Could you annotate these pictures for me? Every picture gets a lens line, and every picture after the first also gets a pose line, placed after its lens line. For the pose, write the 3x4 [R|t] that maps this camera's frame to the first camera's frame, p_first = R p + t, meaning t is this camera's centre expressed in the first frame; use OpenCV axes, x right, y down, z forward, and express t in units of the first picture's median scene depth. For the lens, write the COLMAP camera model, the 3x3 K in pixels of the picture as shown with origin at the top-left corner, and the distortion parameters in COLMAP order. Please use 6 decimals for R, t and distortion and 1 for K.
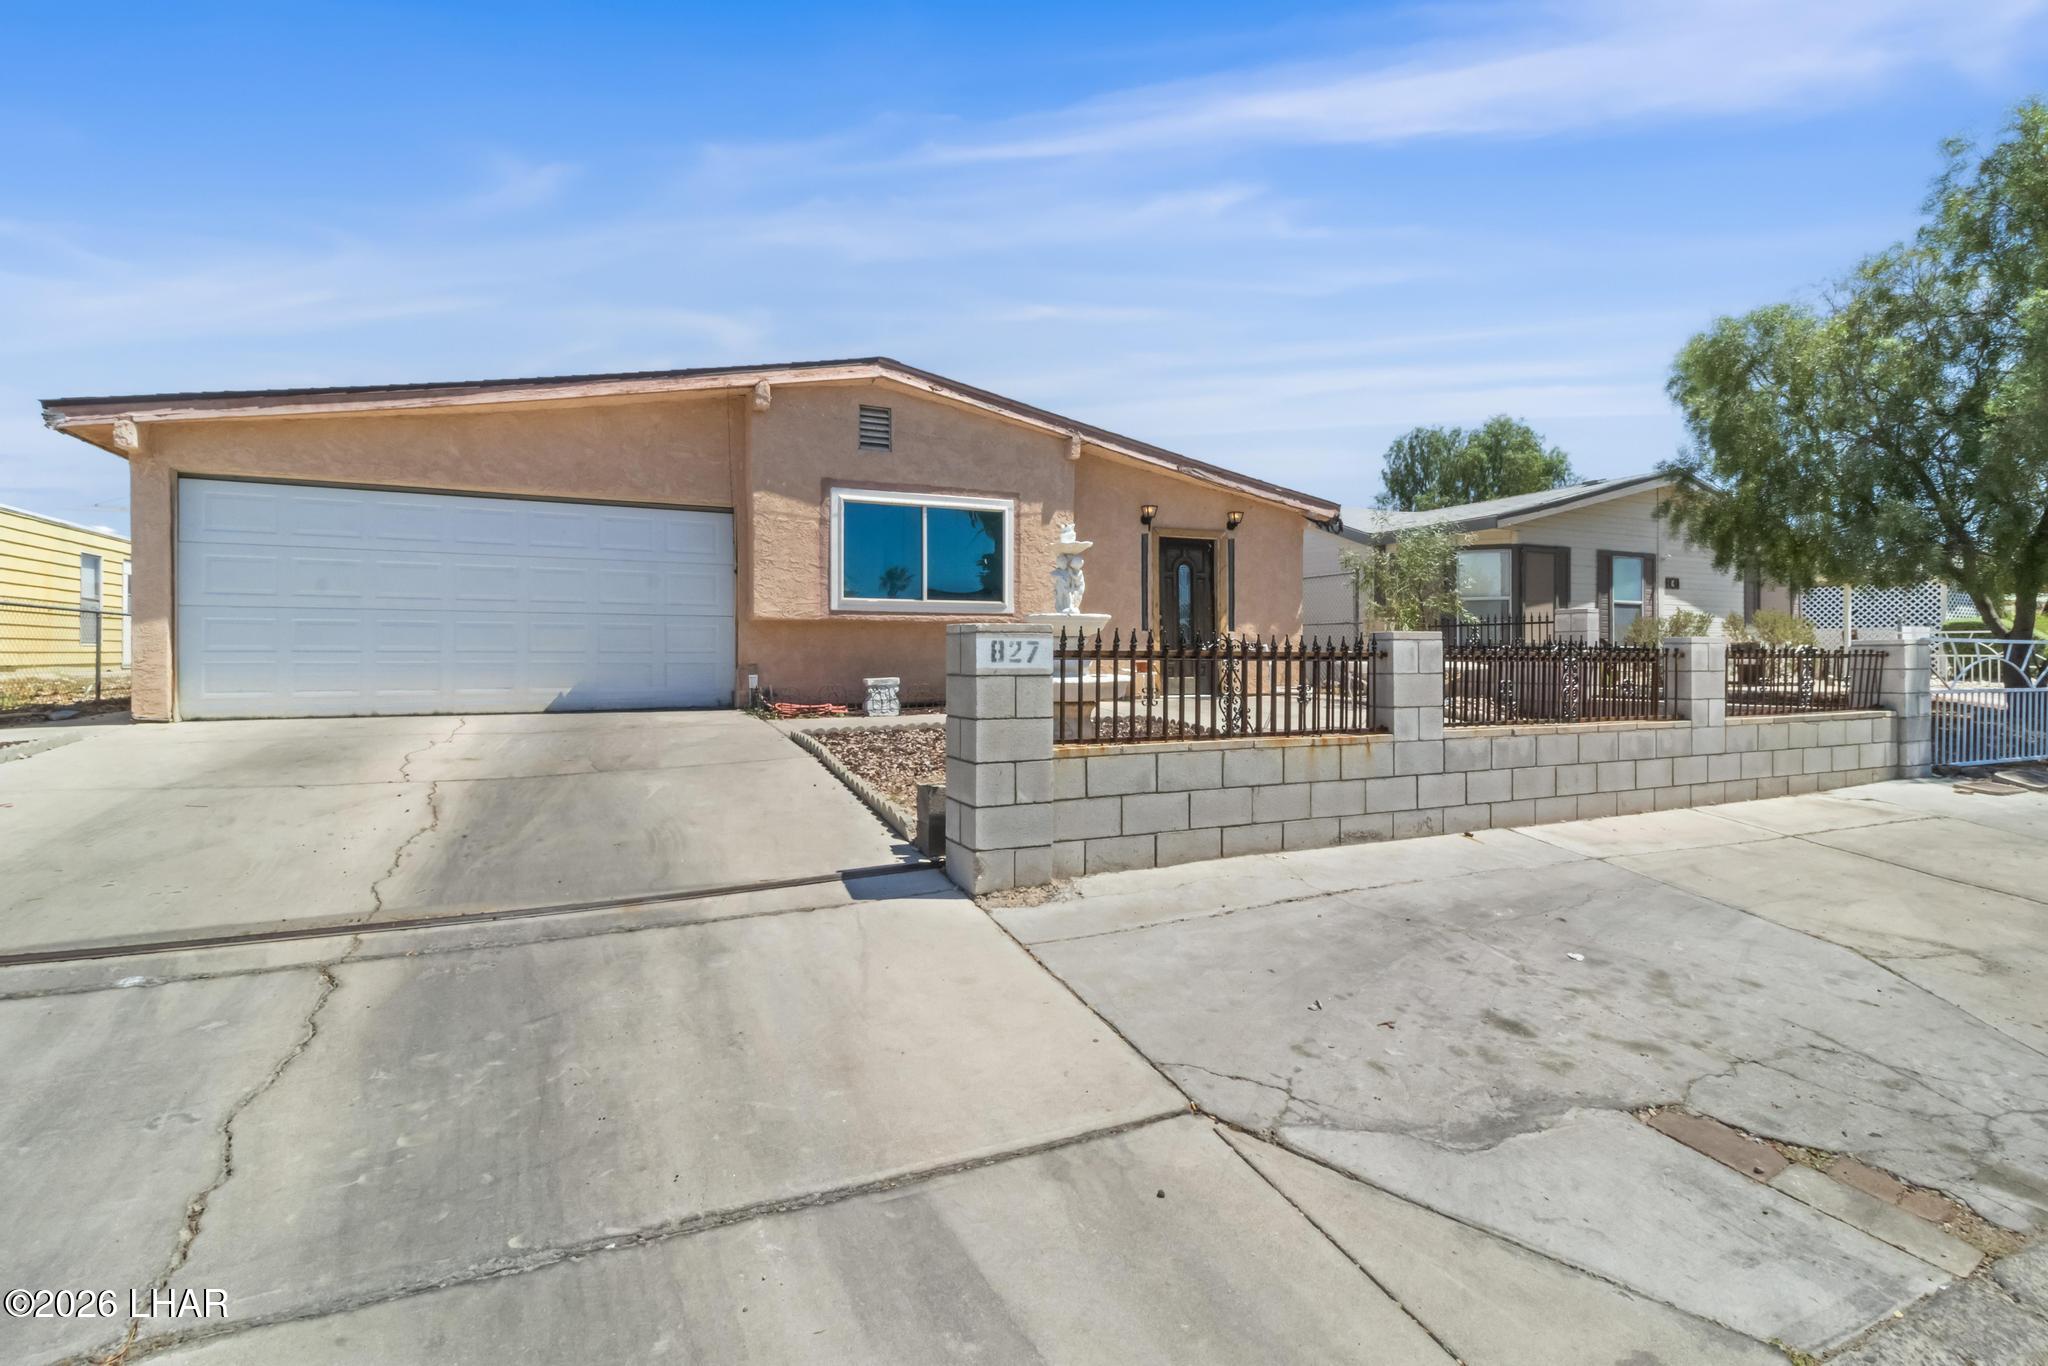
lens RADIAL K [[981.0, 0, 1022.7], [0, 981.0, 654.6], [0, 0, 1]] dist [0.001940, -0.000191]
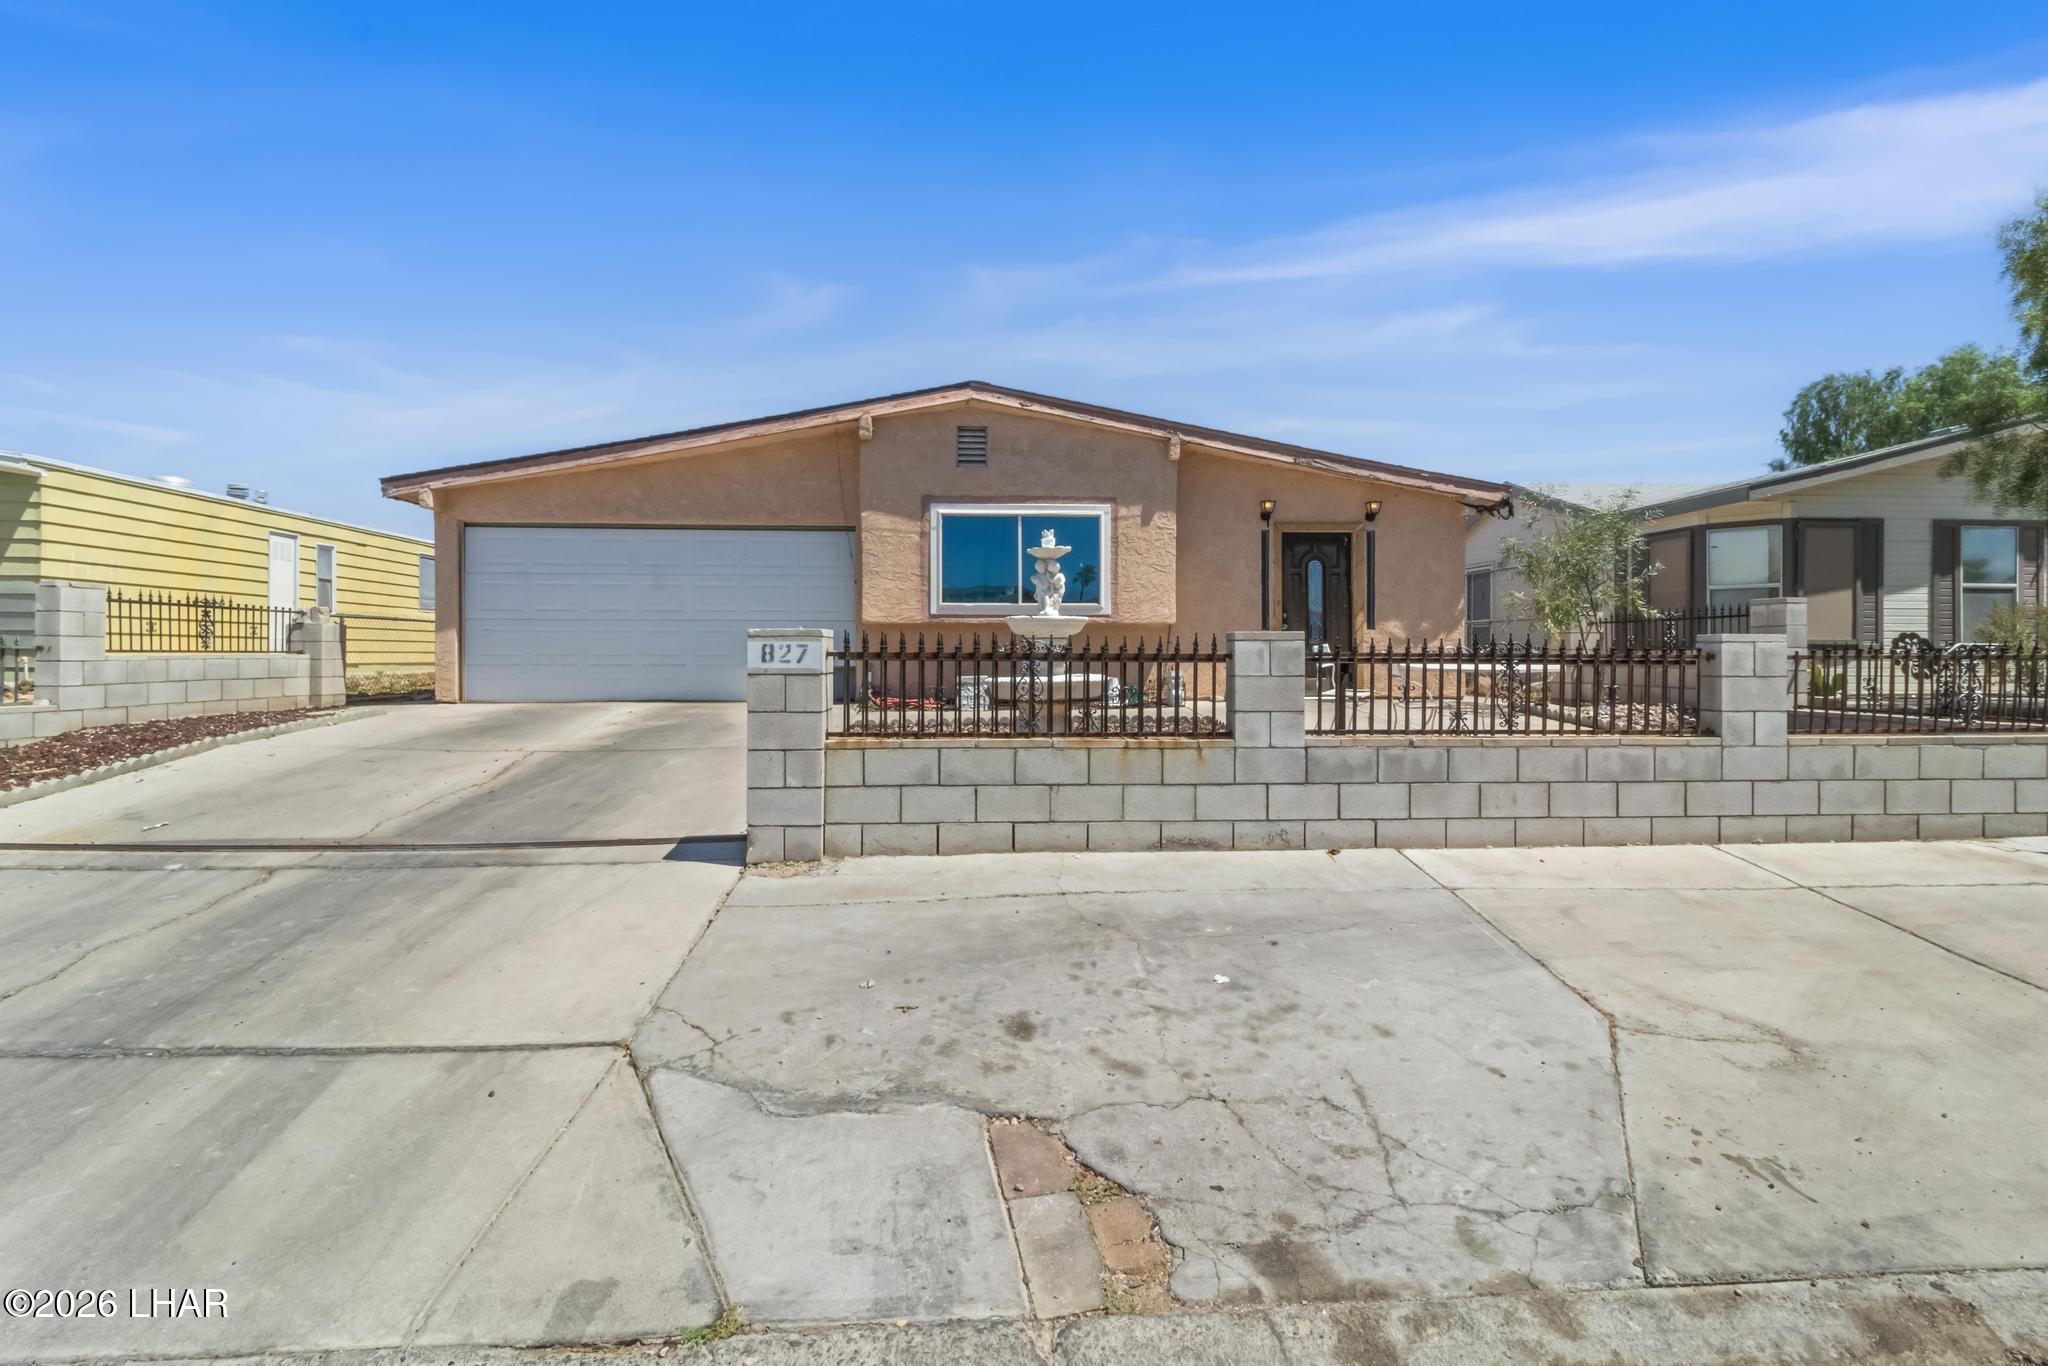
lens RADIAL K [[959.8, 0, 1023.4], [0, 959.8, 658.5], [0, 0, 1]] dist [0.000586, 0.000528]
pose [[0.926804, 0.002239, -0.375538, 0.414458], [-0.000049, 0.999983, 0.005842, -0.002286], [0.375545, -0.005396, 0.926789, 0.045287]]
